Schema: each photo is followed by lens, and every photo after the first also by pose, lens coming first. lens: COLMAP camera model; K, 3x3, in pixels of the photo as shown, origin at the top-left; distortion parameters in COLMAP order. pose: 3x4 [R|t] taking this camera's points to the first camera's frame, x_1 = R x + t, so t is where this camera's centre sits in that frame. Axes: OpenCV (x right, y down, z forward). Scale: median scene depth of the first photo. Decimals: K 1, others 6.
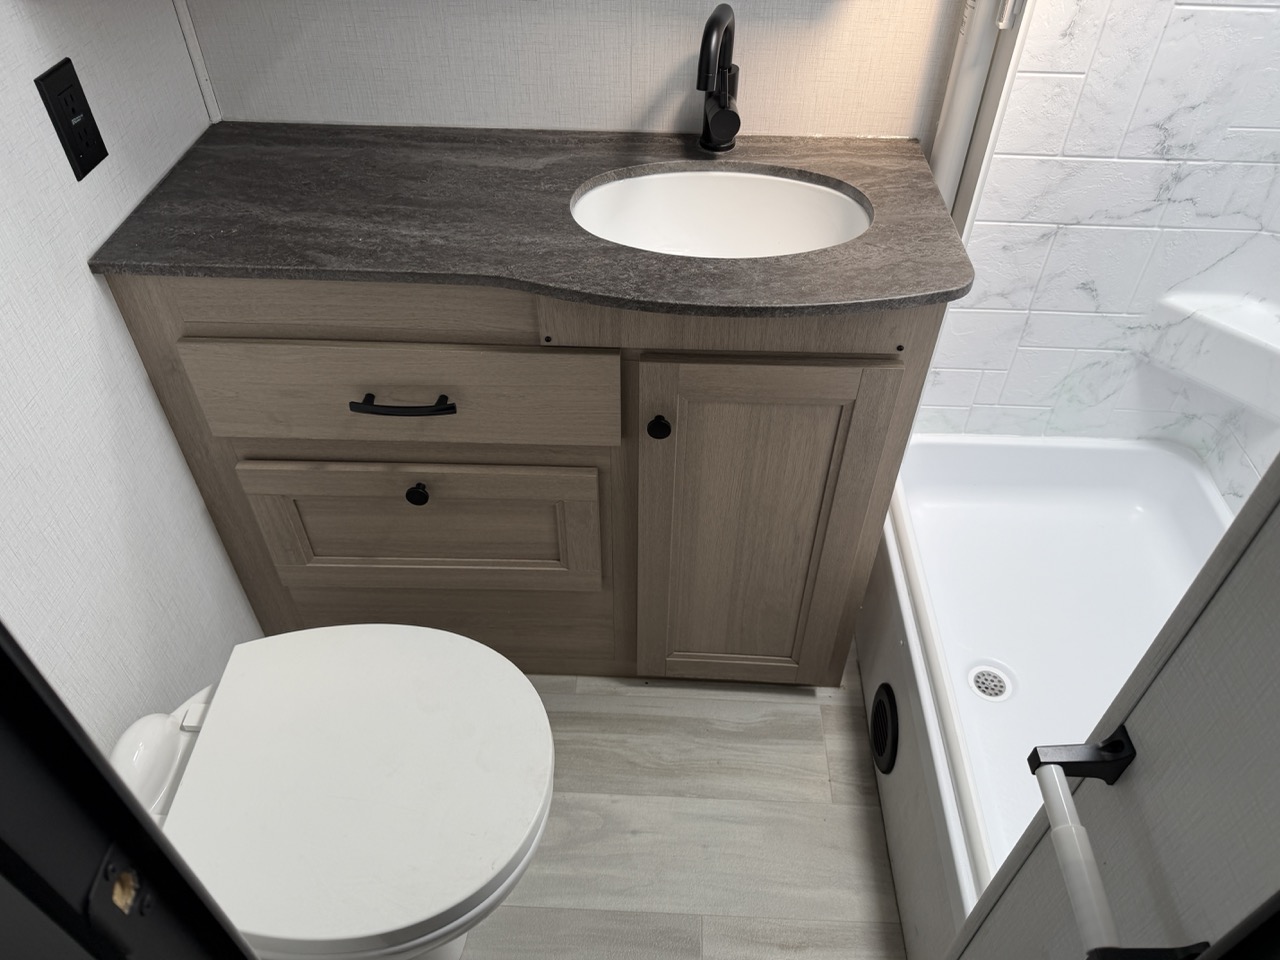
lens RADIAL K [[904.5, 0, 604.6], [0, 904.5, 466.0], [0, 0, 1]] dist [0.077086, -0.101057]
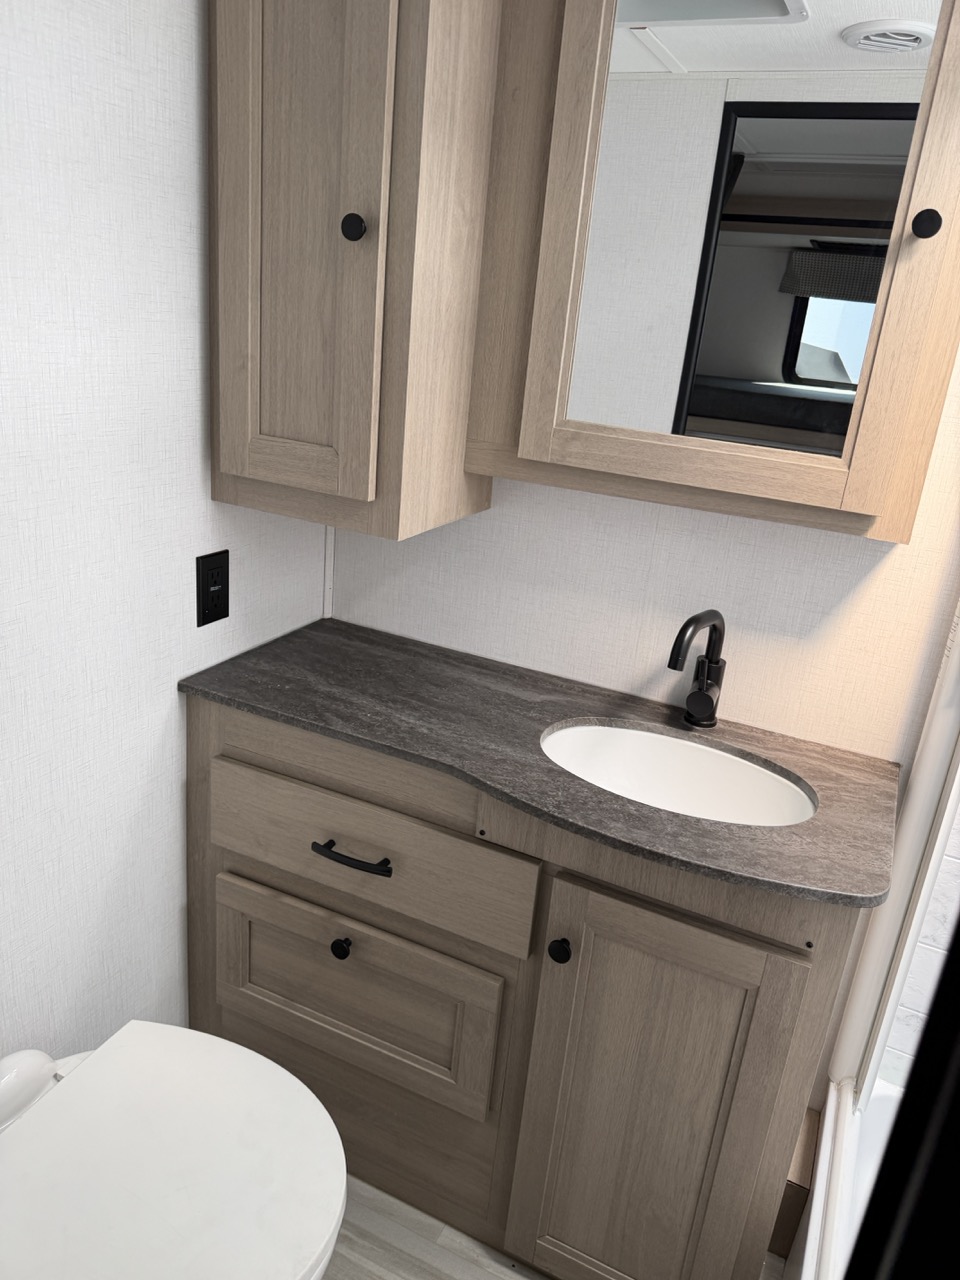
lens RADIAL K [[904.5, 0, 473.4], [0, 904.5, 628.5], [0, 0, 1]] dist [0.077086, -0.101057]
pose [[0.917816, 0.201945, -0.341806, 0.238213], [-0.328337, 0.870105, -0.367576, 0.050245], [0.223177, 0.449594, 0.864903, -0.074502]]
